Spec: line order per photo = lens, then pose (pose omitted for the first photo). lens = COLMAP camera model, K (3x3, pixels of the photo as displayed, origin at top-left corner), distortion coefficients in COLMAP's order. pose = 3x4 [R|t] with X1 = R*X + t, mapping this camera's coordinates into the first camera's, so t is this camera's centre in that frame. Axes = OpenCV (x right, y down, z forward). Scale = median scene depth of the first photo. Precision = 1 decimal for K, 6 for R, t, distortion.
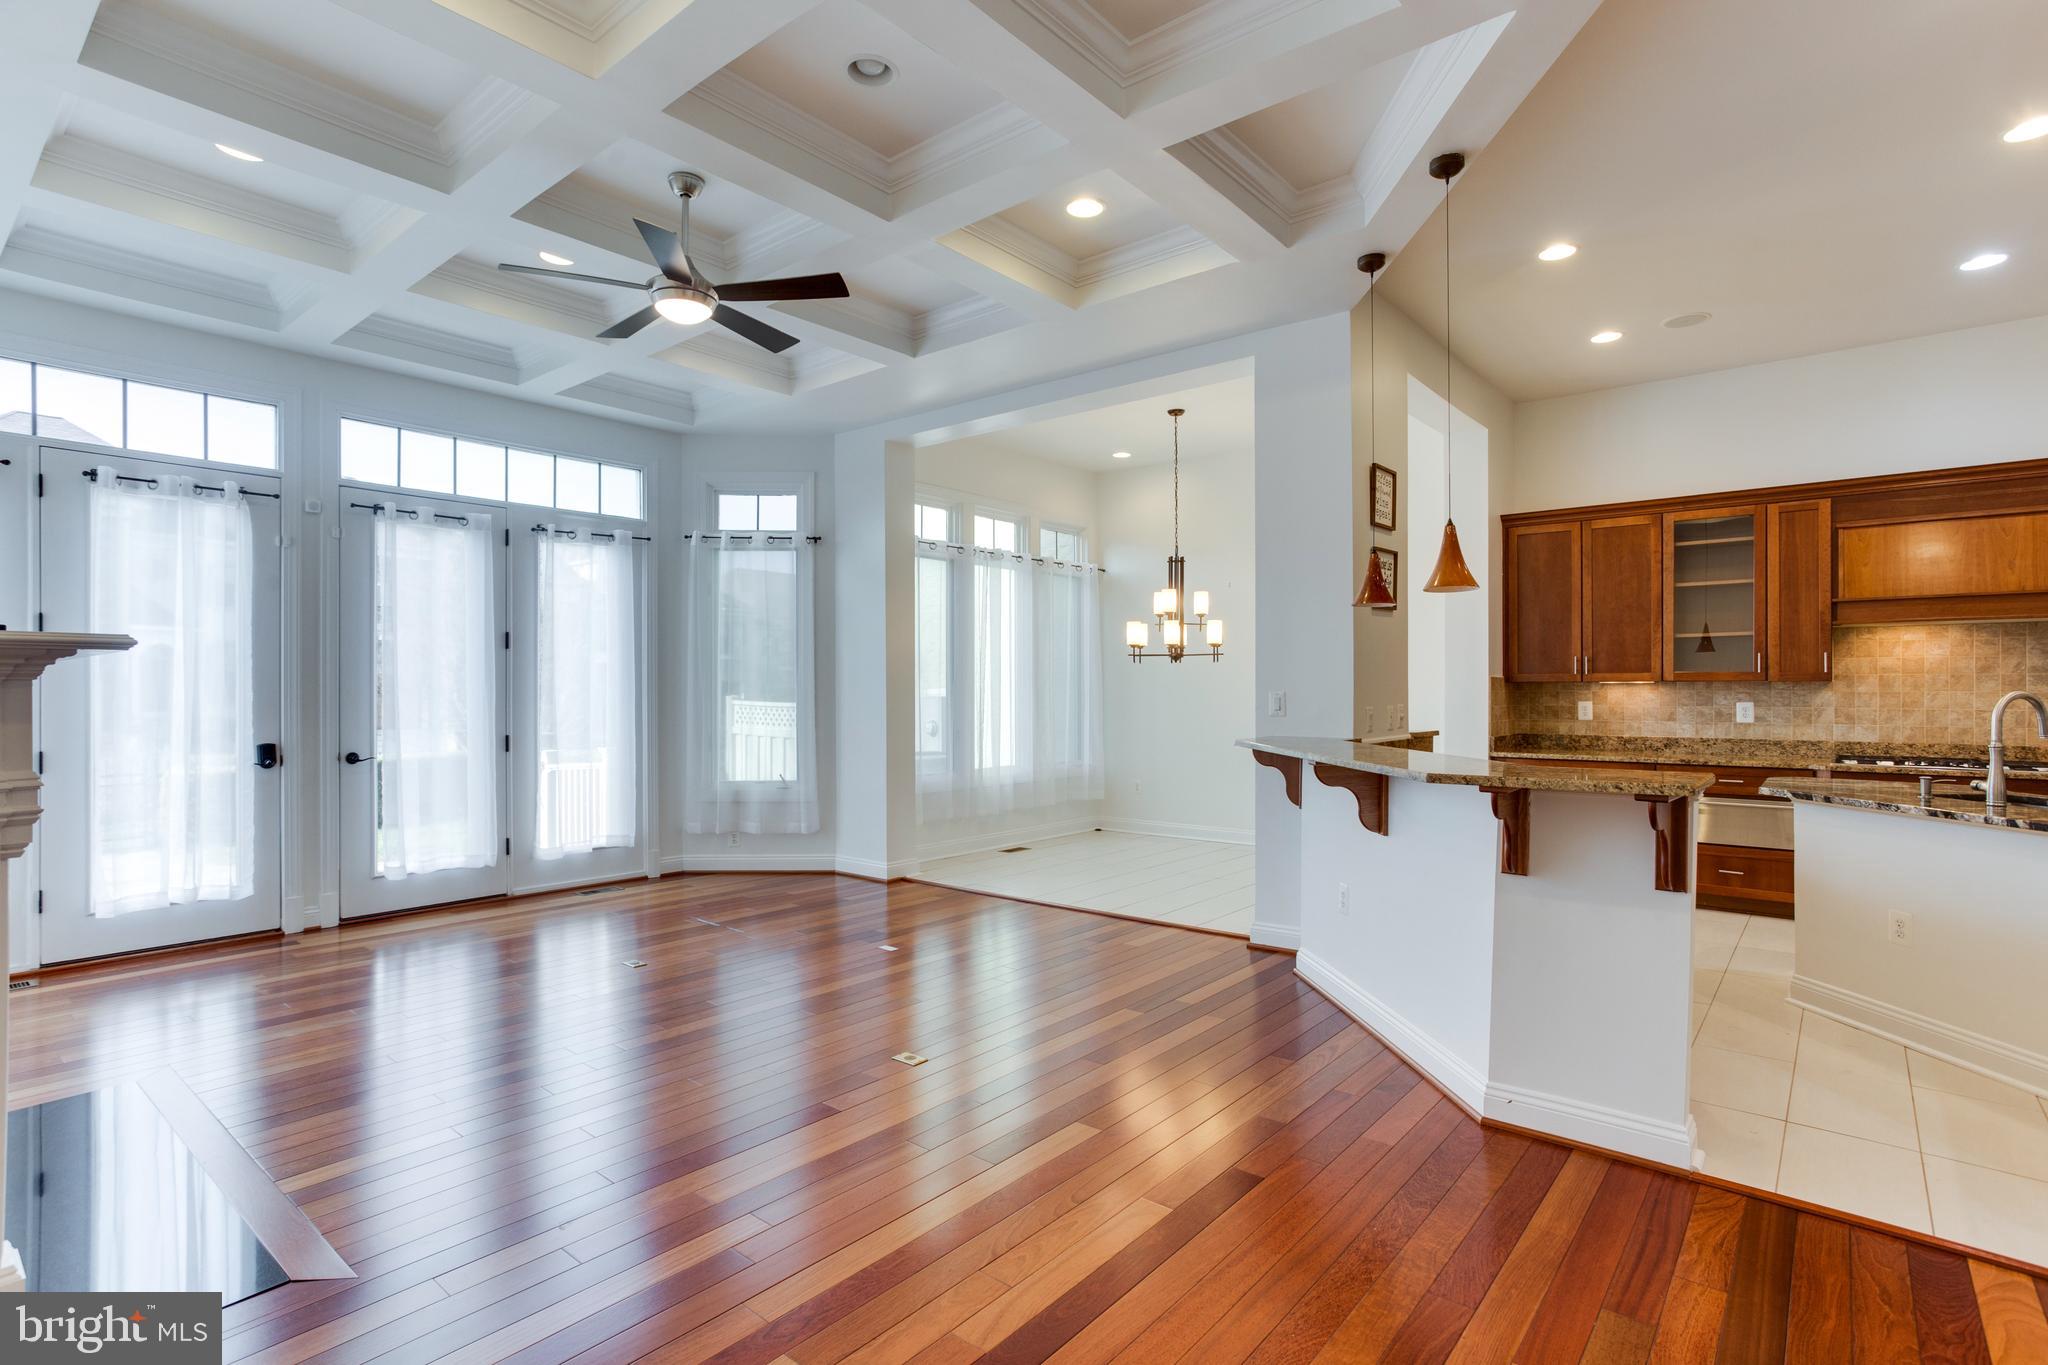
lens RADIAL K [[997.6, 0, 1022.8], [0, 997.6, 668.5], [0, 0, 1]] dist [-0.054305, 0.038593]
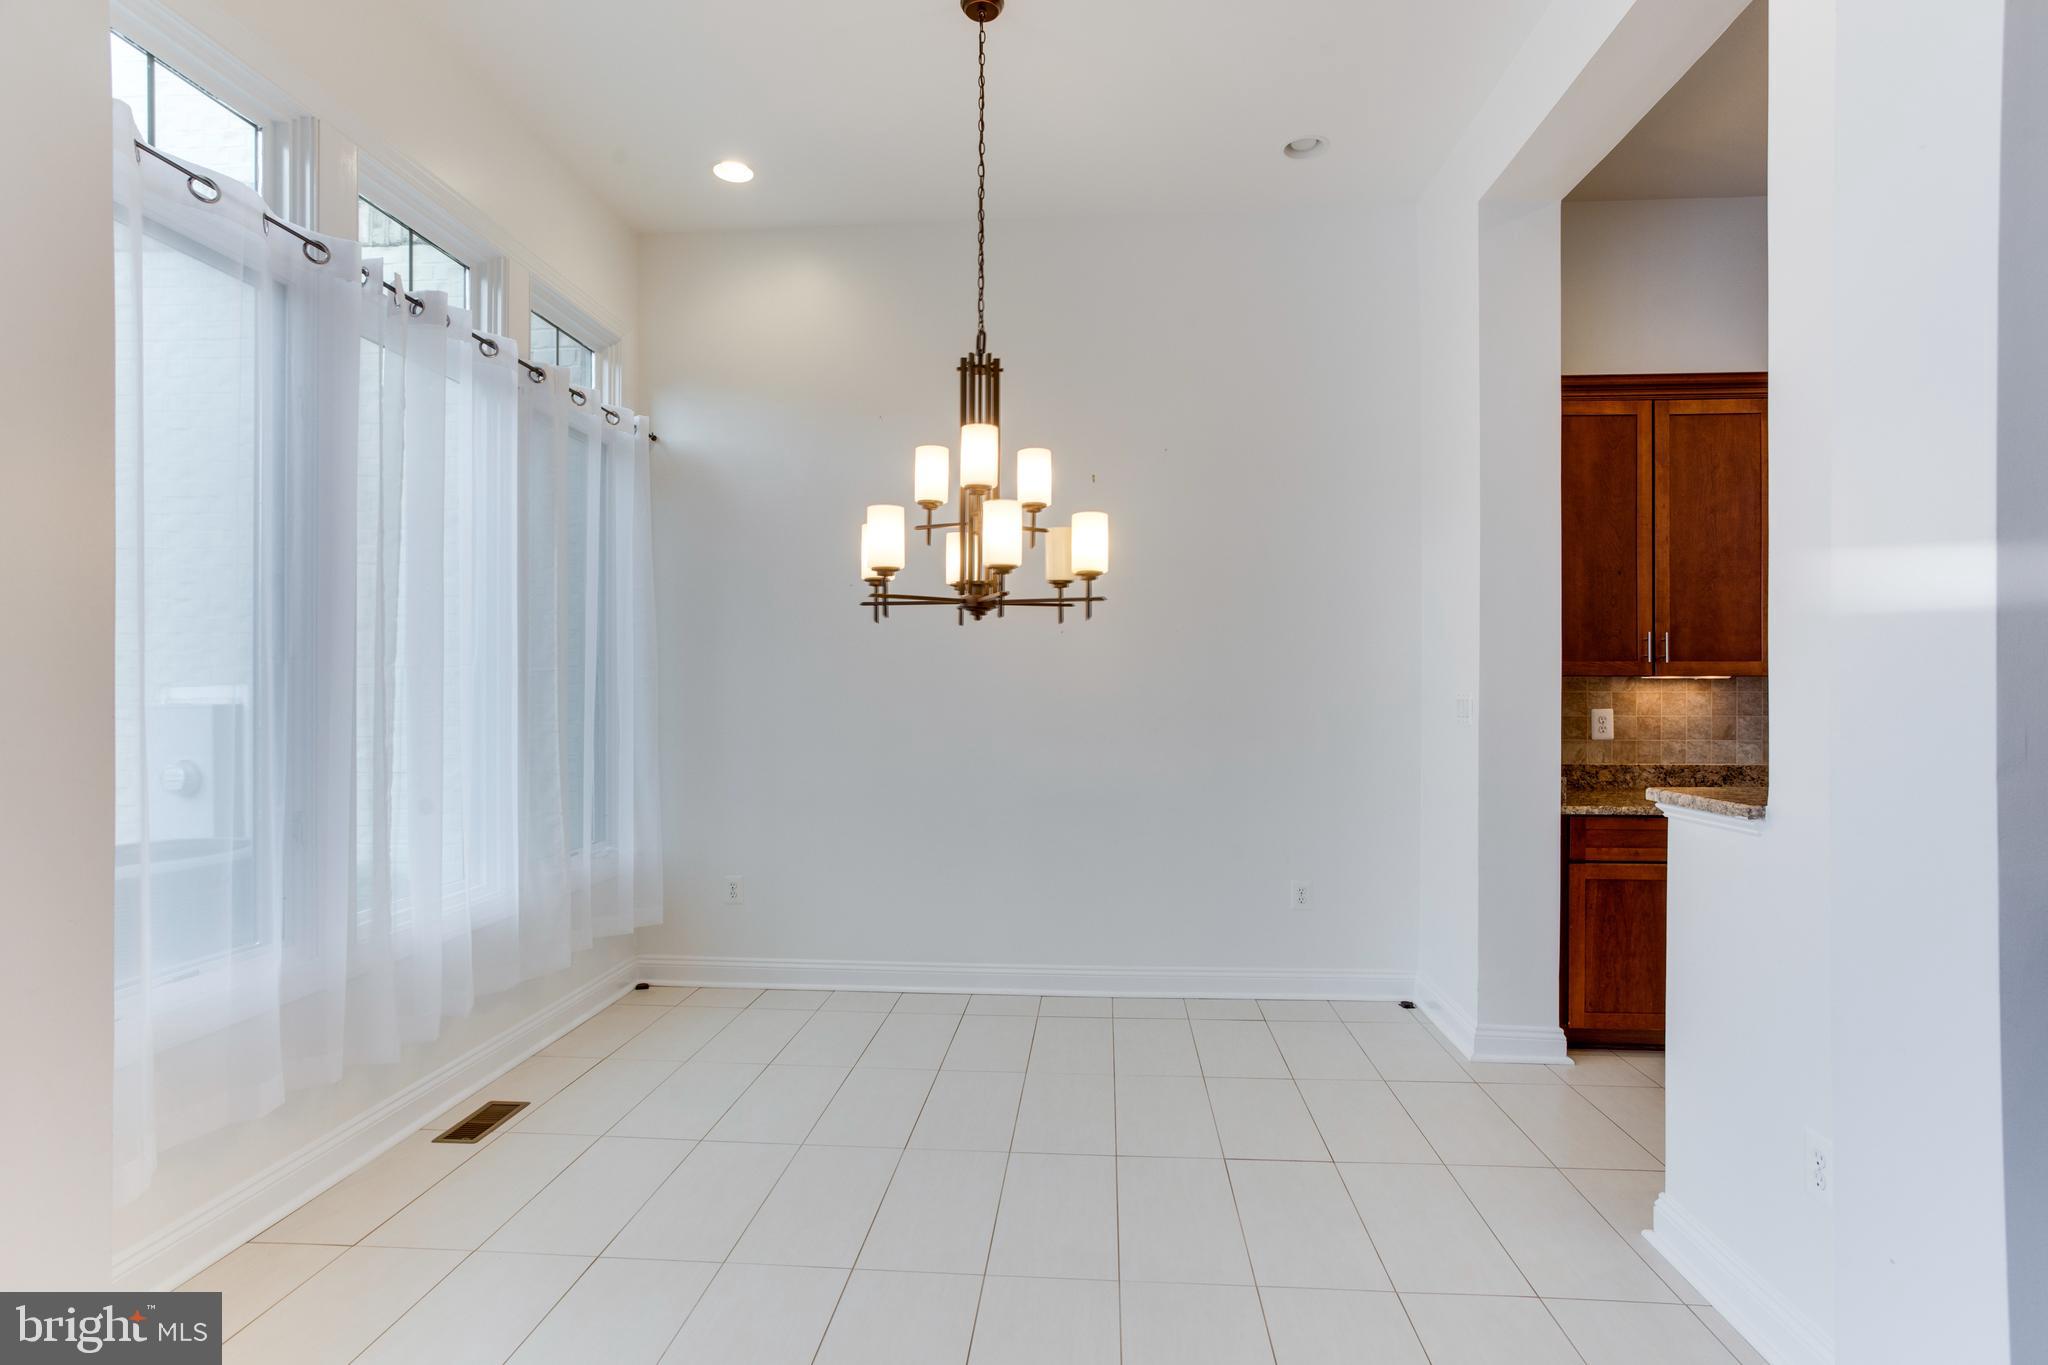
lens RADIAL K [[1017.2, 0, 1029.7], [0, 1017.2, 688.2], [0, 0, 1]] dist [-0.039097, 0.042371]
pose [[0.811444, 0.007588, 0.584381, -0.073653], [-0.013596, 0.999890, 0.005895, 0.021022], [-0.584272, -0.012729, 0.811458, 0.675542]]
